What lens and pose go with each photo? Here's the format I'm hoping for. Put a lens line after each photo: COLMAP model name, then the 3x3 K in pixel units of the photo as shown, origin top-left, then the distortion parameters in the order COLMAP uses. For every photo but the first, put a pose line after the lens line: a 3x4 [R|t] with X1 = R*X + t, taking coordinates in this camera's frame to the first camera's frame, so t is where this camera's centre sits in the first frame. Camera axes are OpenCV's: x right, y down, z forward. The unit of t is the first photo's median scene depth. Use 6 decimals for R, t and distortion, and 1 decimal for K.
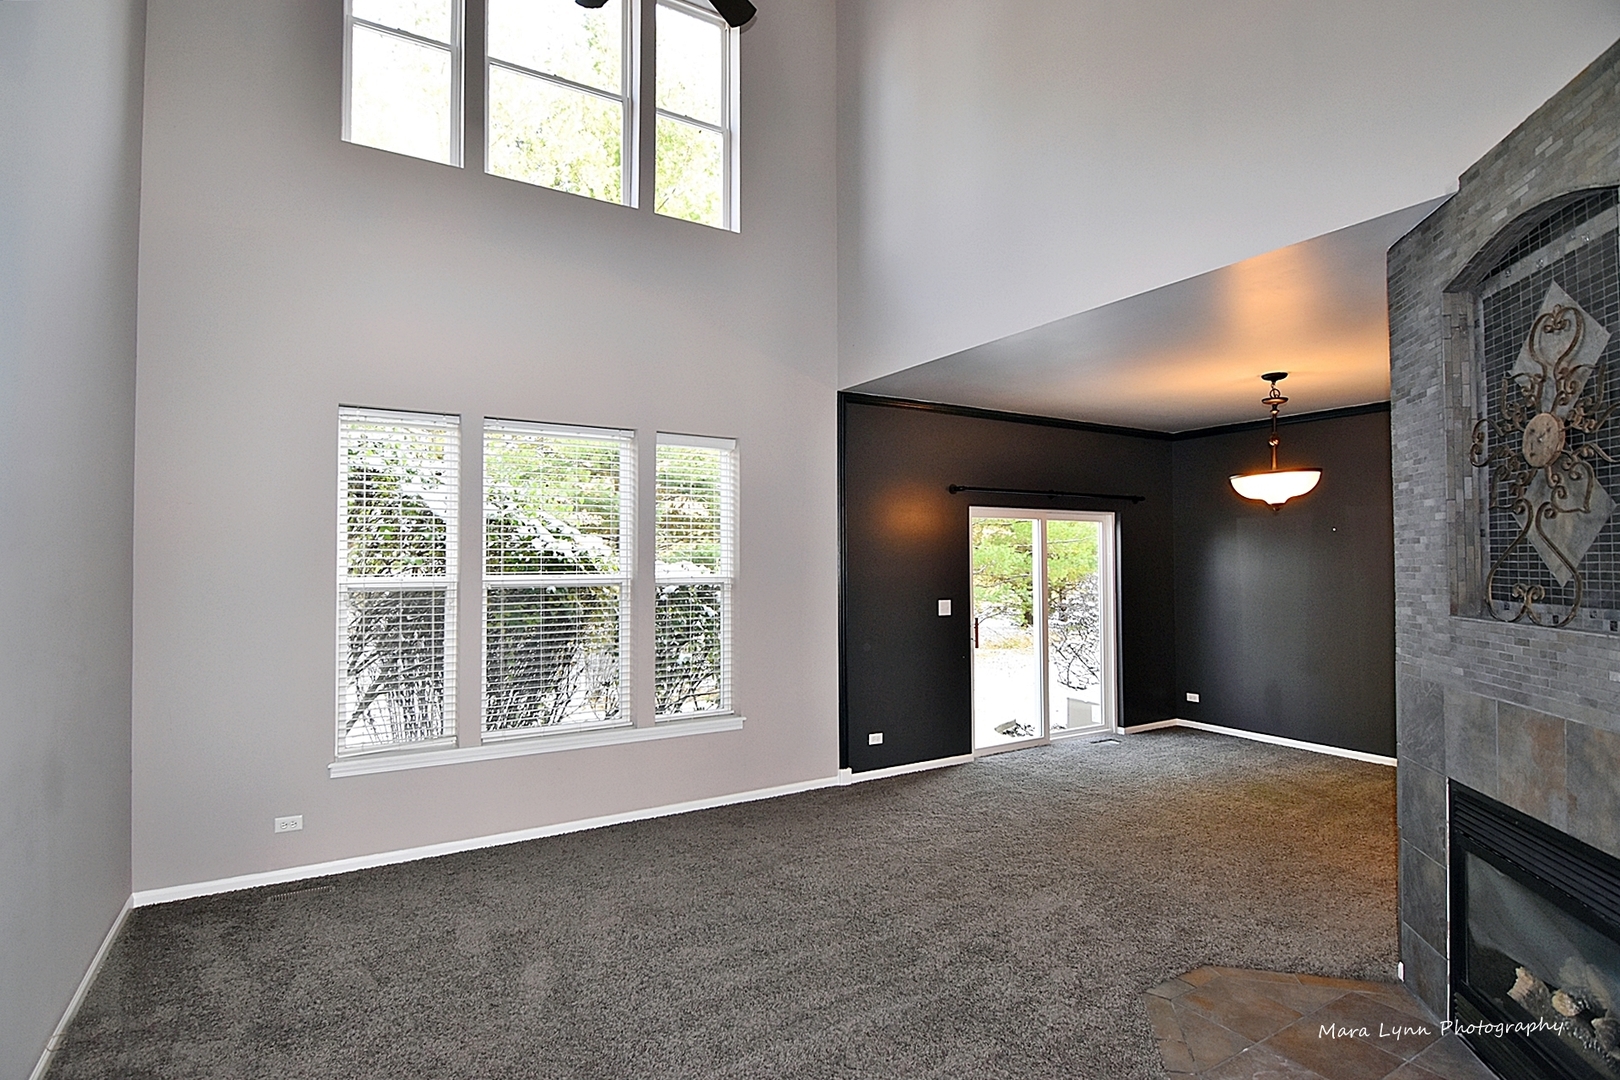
lens RADIAL K [[801.2, 0, 801.9], [0, 801.2, 543.1], [0, 0, 1]] dist [-0.019119, -0.000867]
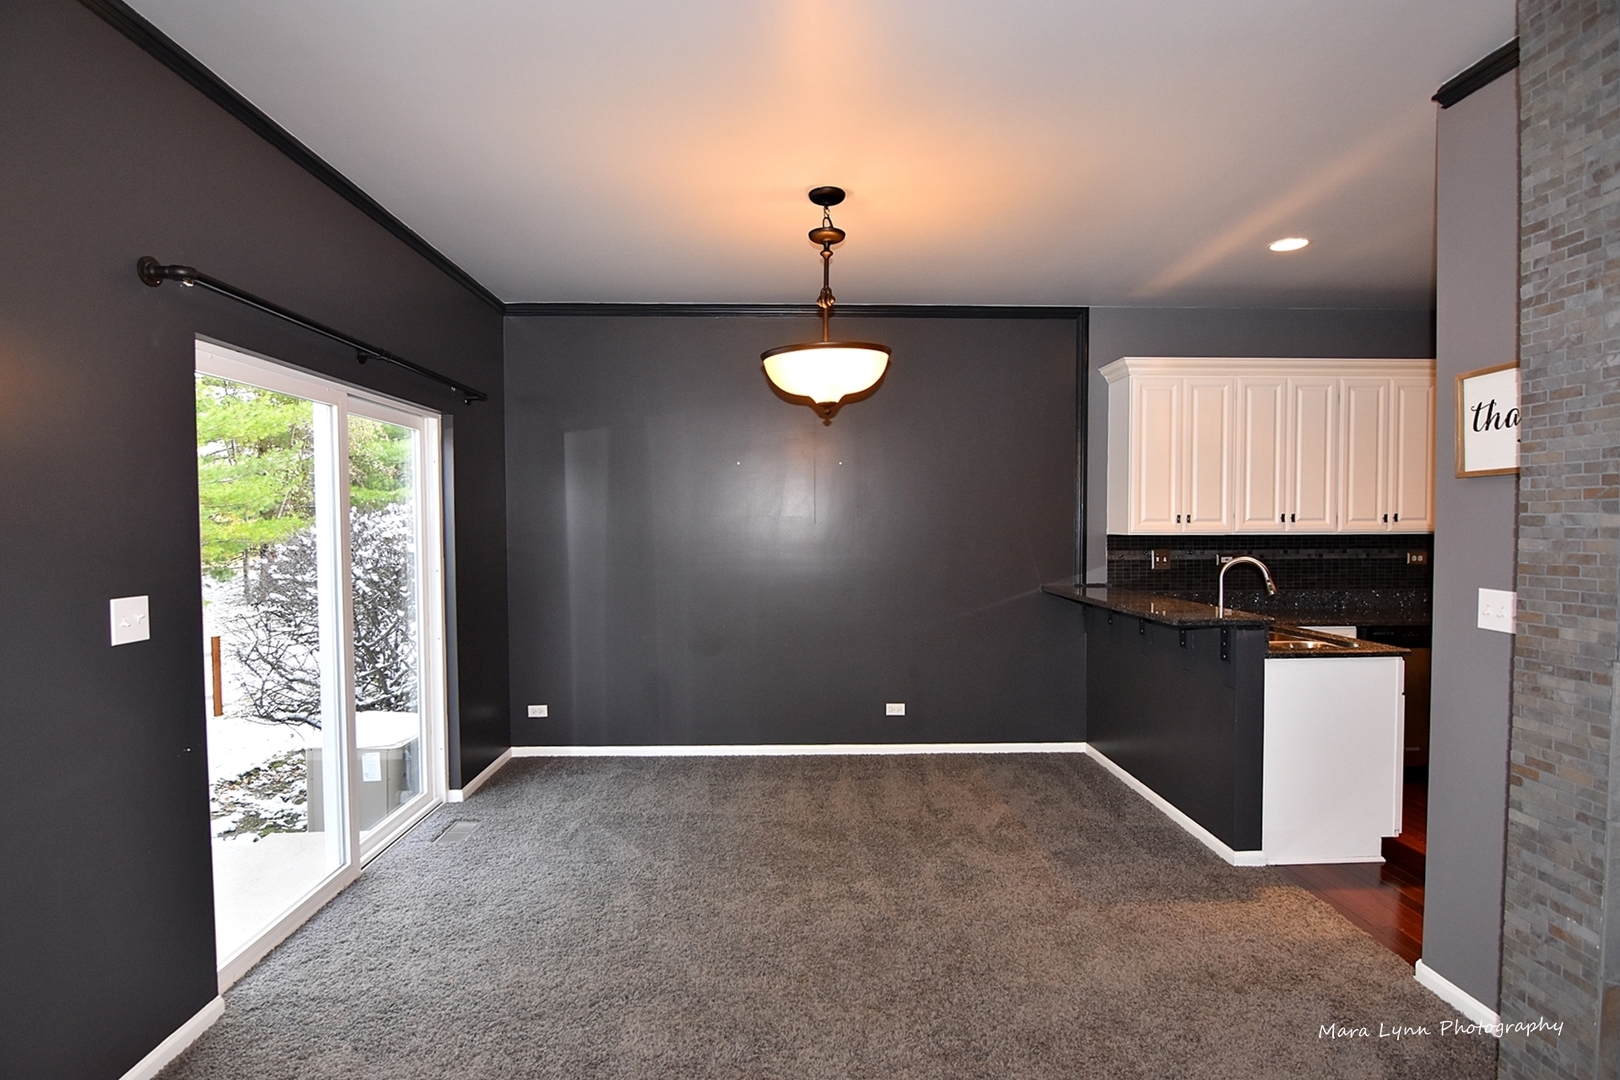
lens RADIAL K [[801.2, 0, 801.9], [0, 801.2, 543.1], [0, 0, 1]] dist [-0.019119, -0.000867]
pose [[0.494592, -0.024577, 0.868778, 0.030938], [-0.017316, 0.999123, 0.038123, 0.030340], [-0.868953, -0.033899, 0.493732, 0.584807]]
